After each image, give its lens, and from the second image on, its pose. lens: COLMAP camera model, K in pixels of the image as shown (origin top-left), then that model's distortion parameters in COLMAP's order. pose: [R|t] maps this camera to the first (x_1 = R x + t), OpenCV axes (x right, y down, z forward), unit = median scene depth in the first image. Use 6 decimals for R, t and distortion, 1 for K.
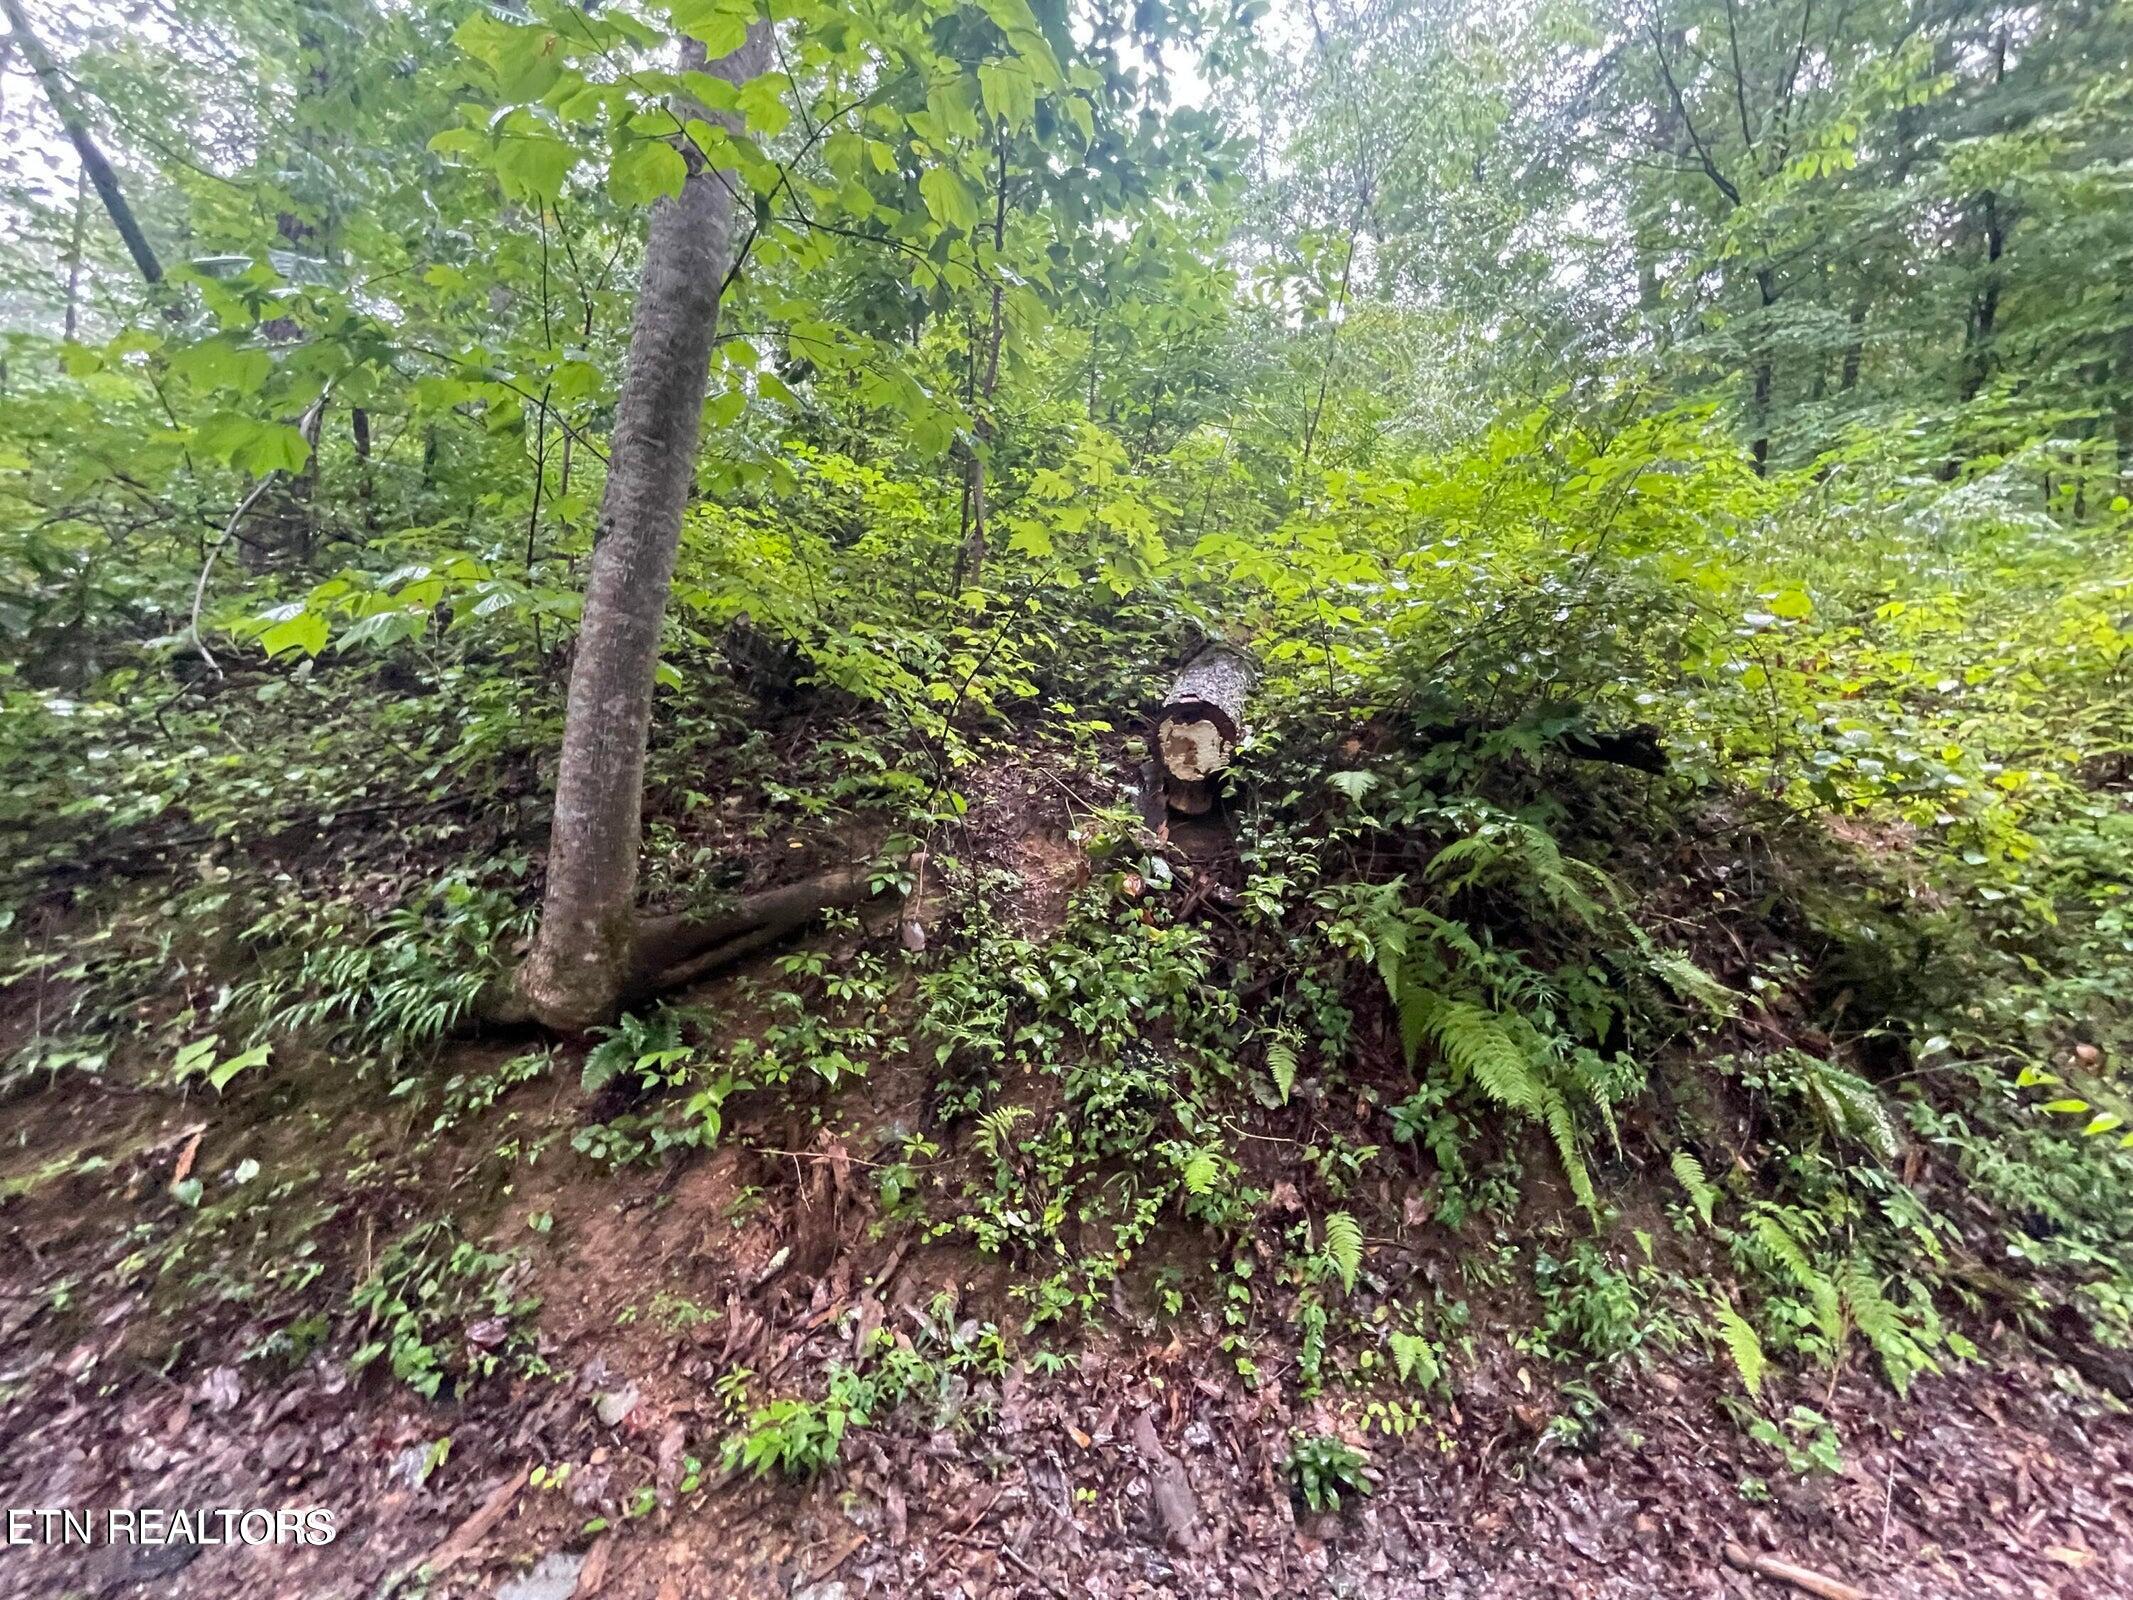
lens RADIAL K [[865.0, 0, 1066.0], [0, 865.0, 796.5], [0, 0, 1]] dist [-0.000882, -0.000406]
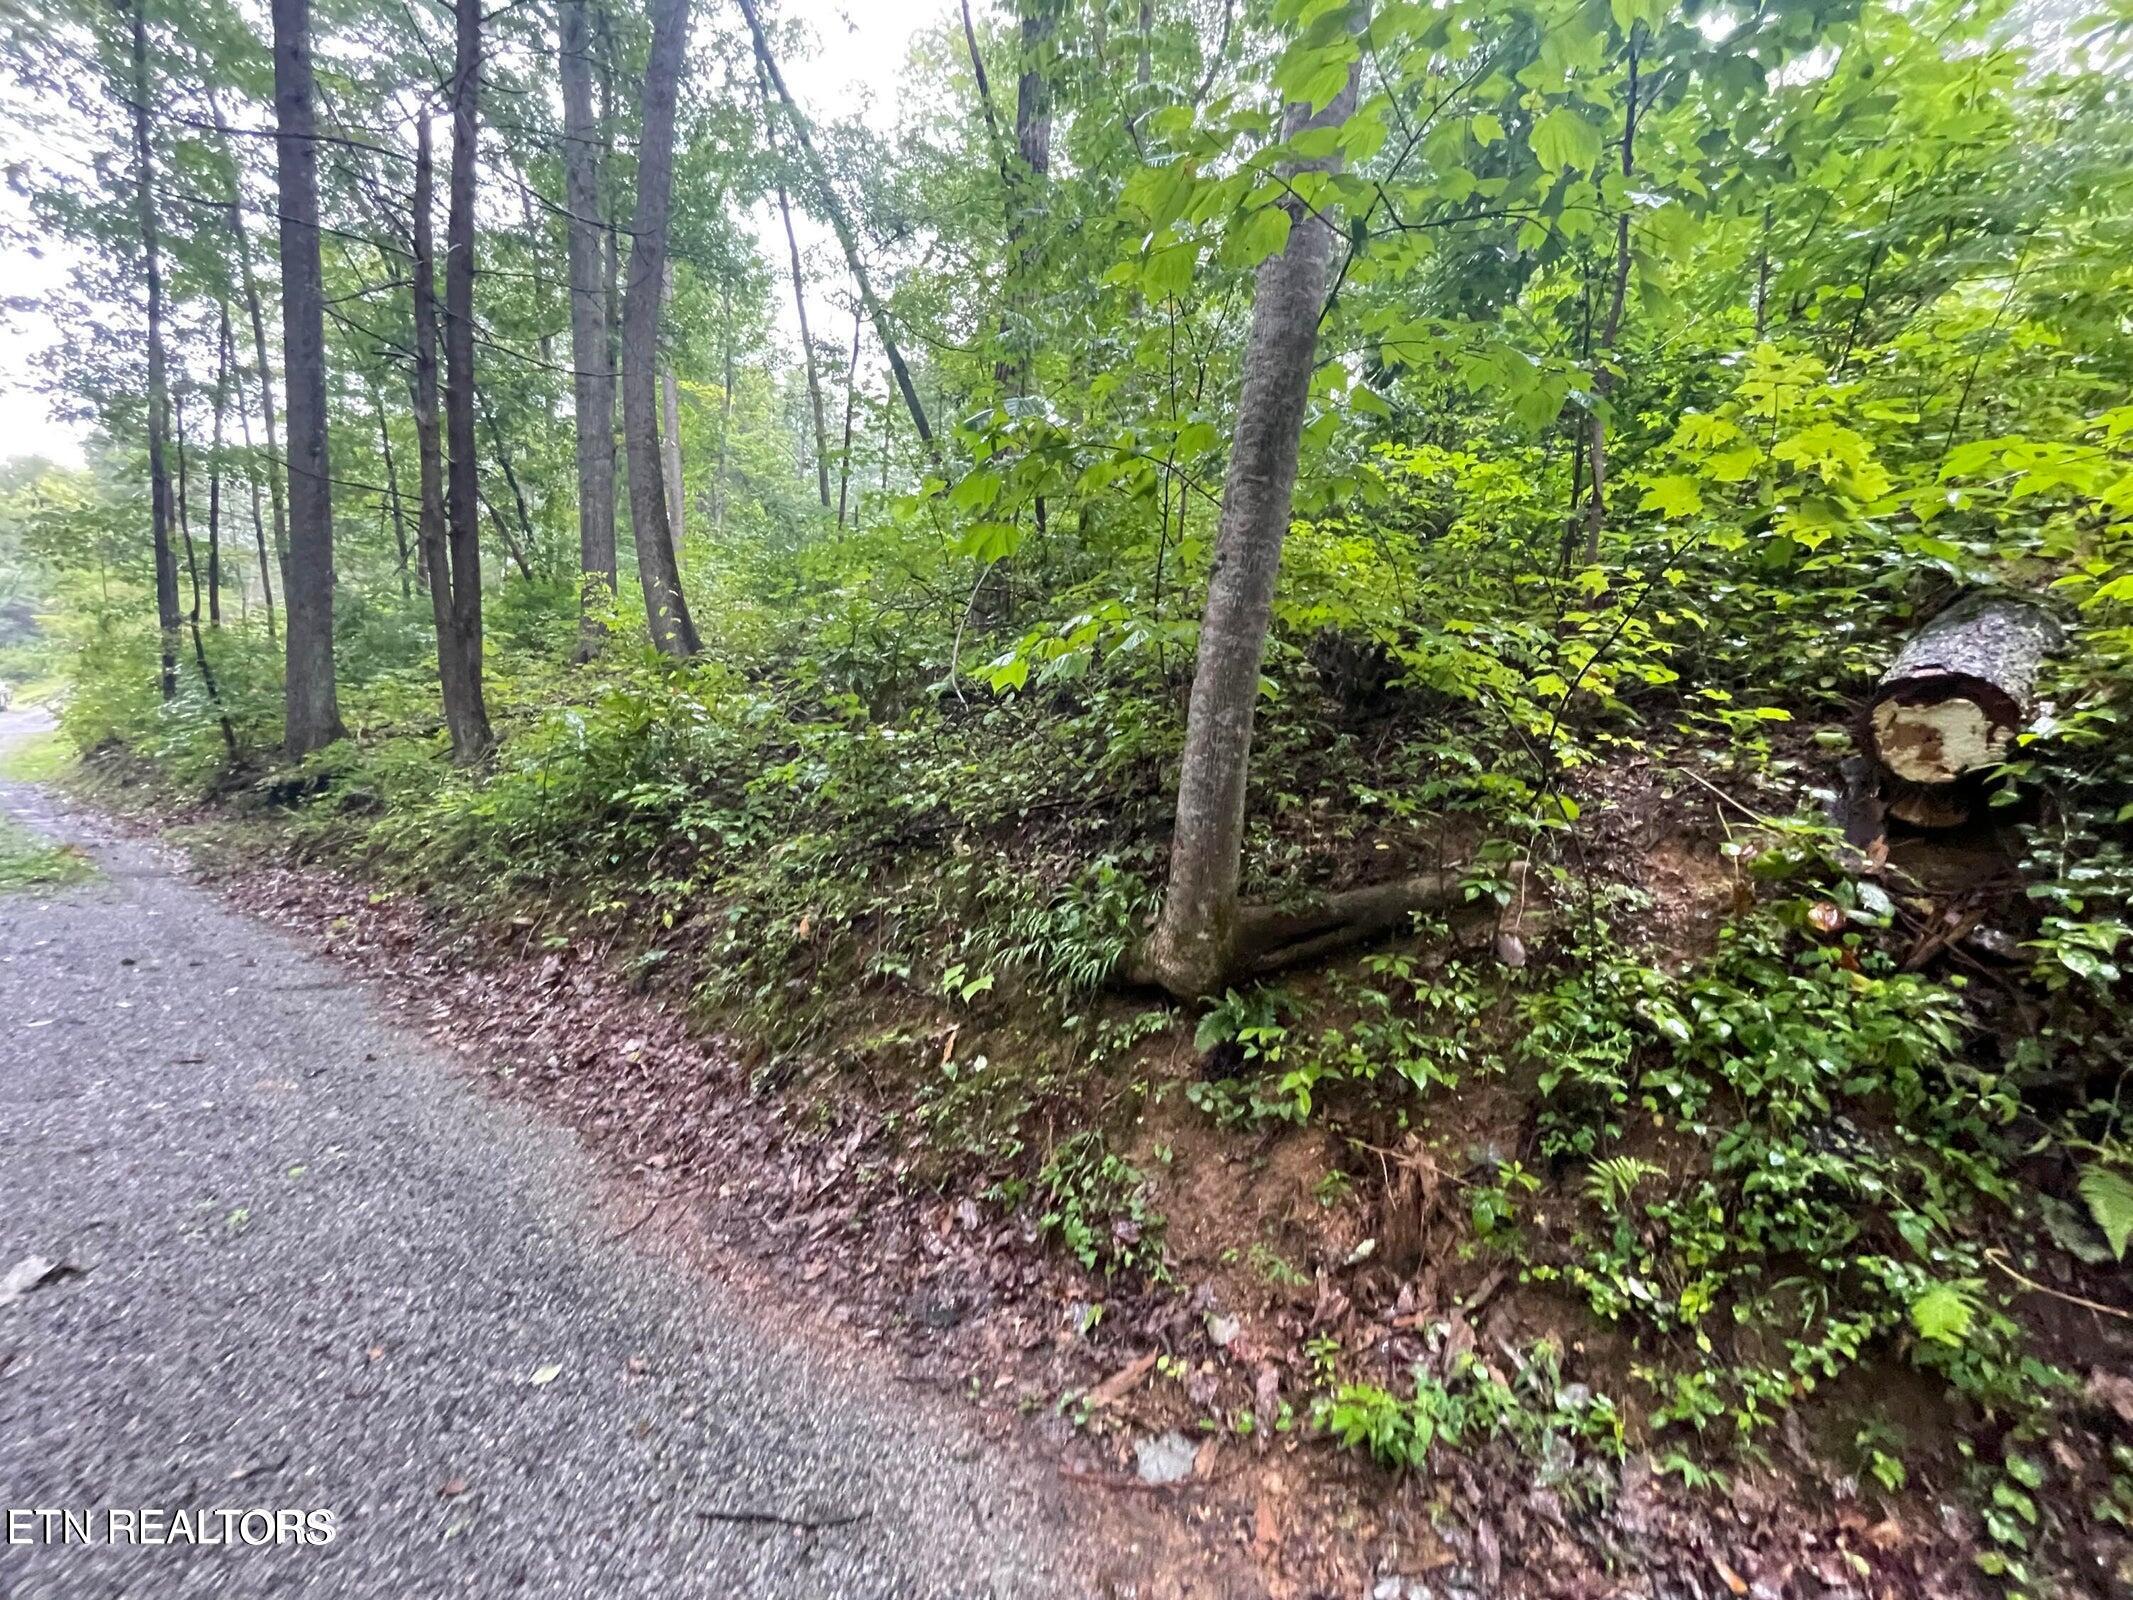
lens RADIAL K [[865.0, 0, 1069.3], [0, 865.0, 797.8], [0, 0, 1]] dist [-0.000882, -0.000406]
pose [[0.801673, 0.009157, -0.597693, -0.003793], [-0.009512, 0.999951, 0.002562, 0.000060], [0.597687, 0.003632, 0.801721, -0.031178]]
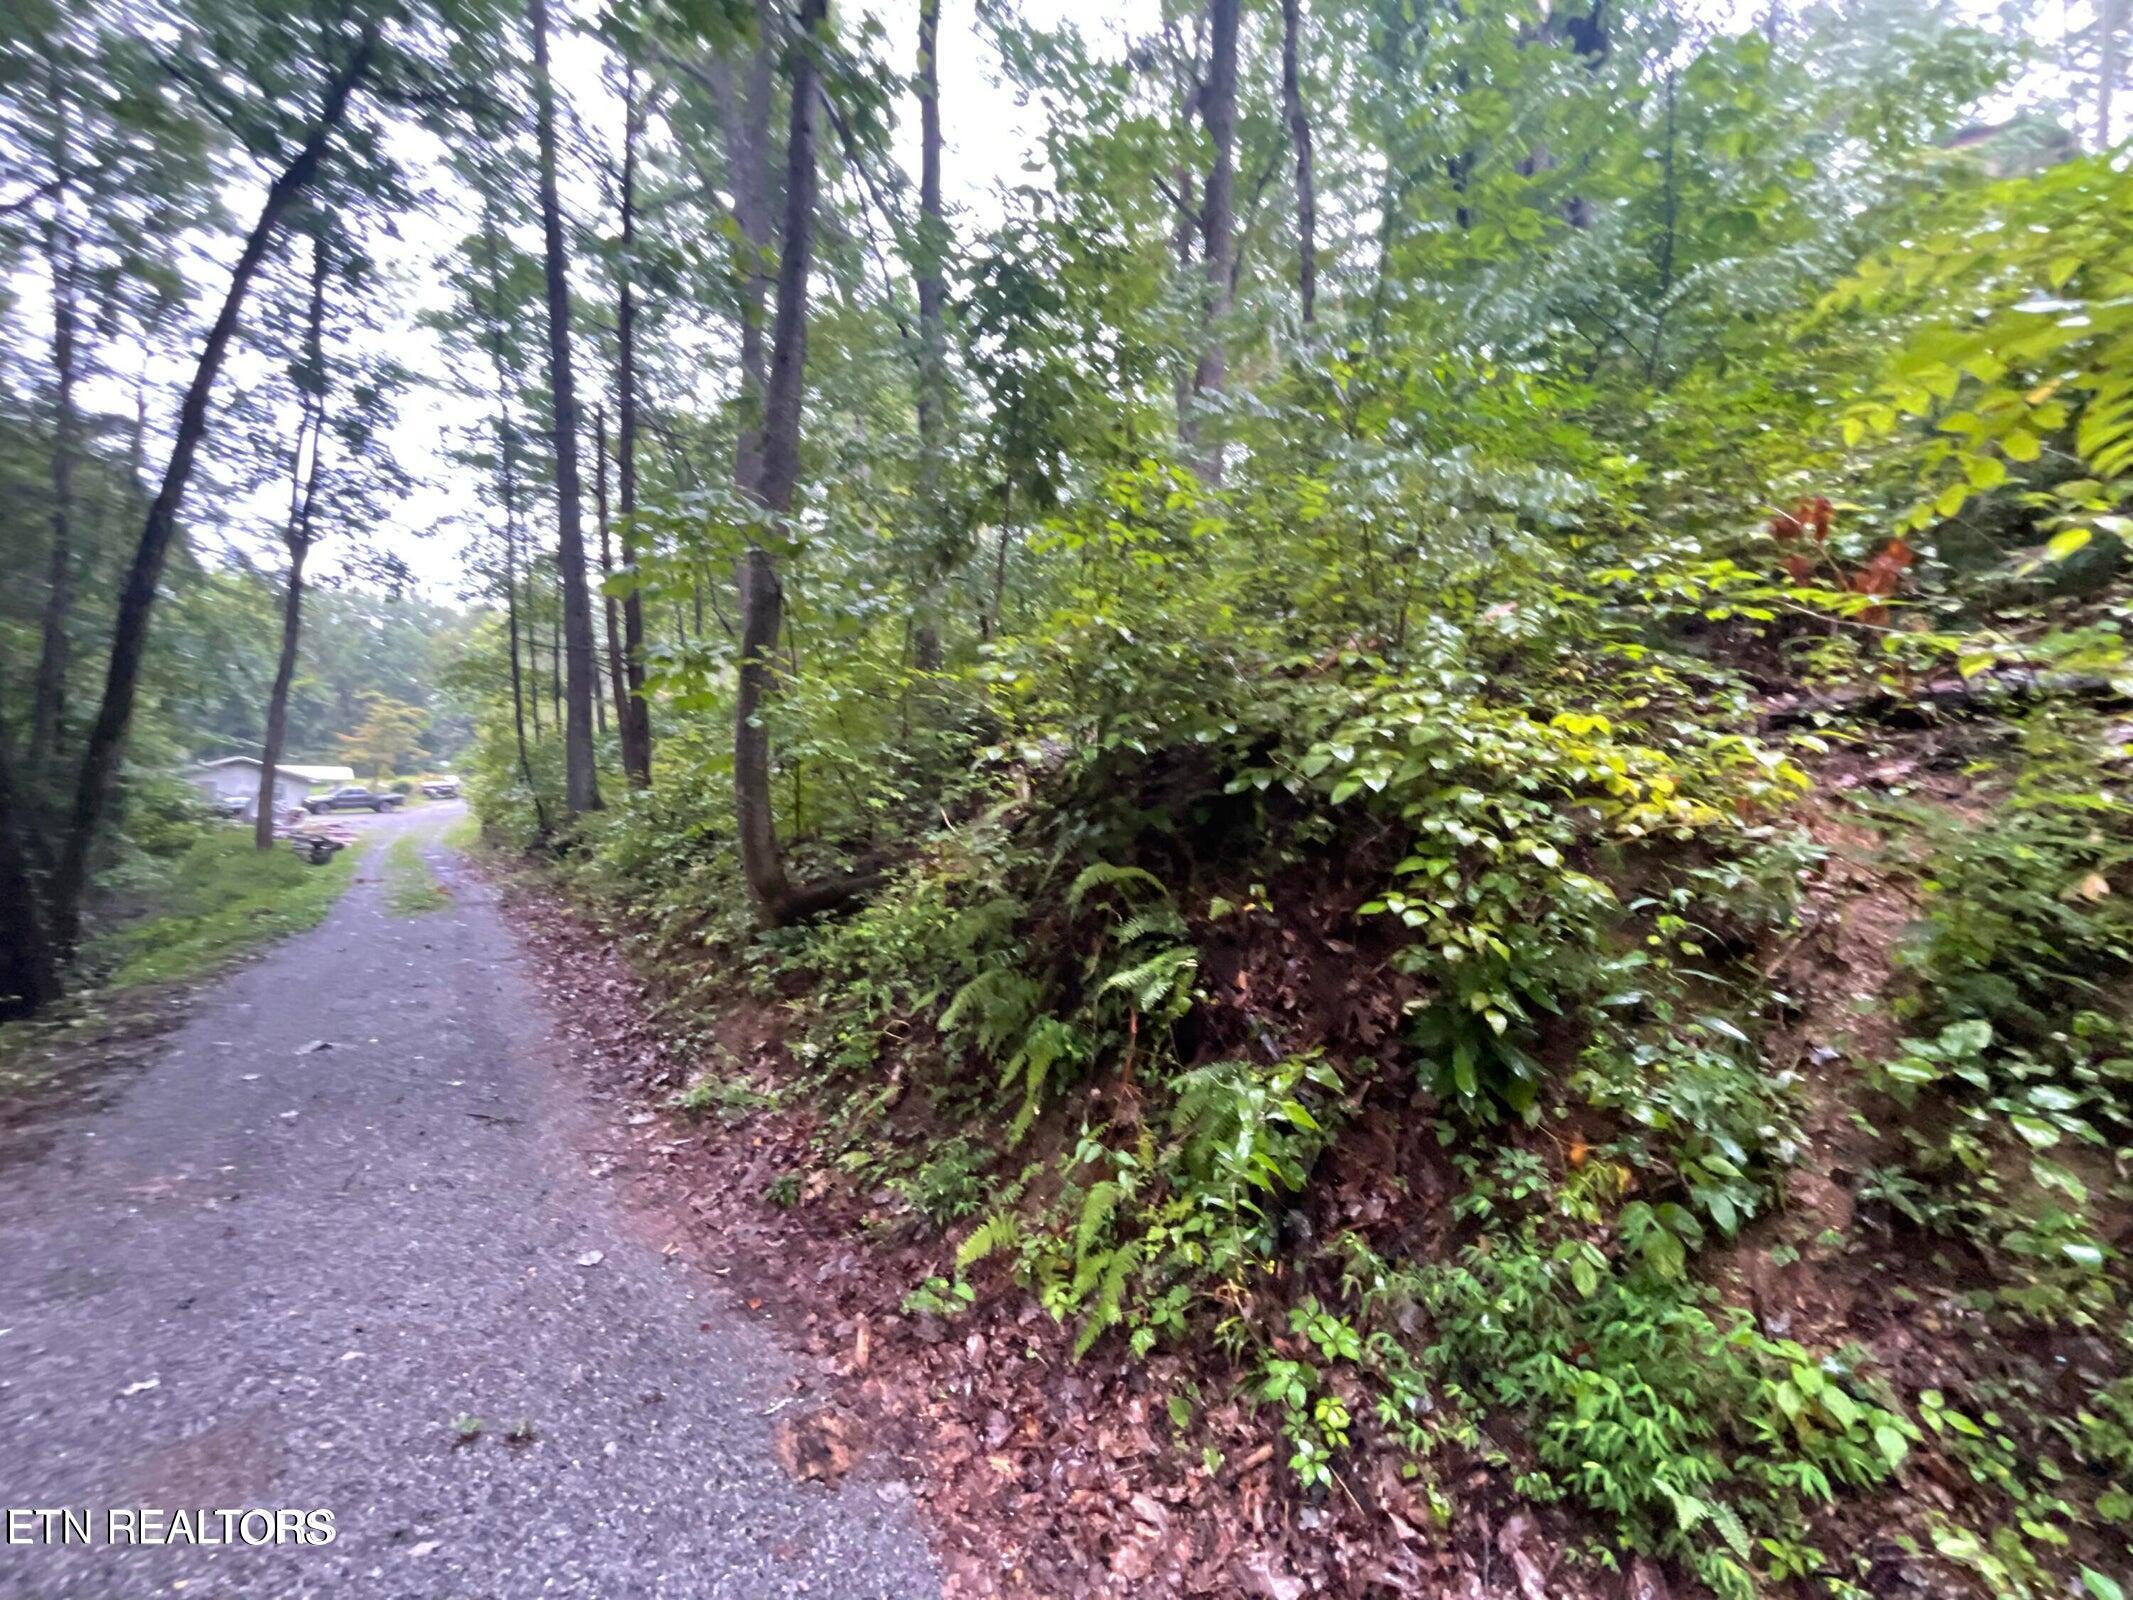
lens RADIAL K [[865.0, 0, 1064.2], [0, 865.0, 795.6], [0, 0, 1]] dist [-0.000882, -0.000406]
pose [[0.596358, -0.053591, -0.800928, 2.617747], [0.031446, 0.998563, -0.043400, 0.053025], [0.802103, 0.000696, 0.597186, 0.466839]]
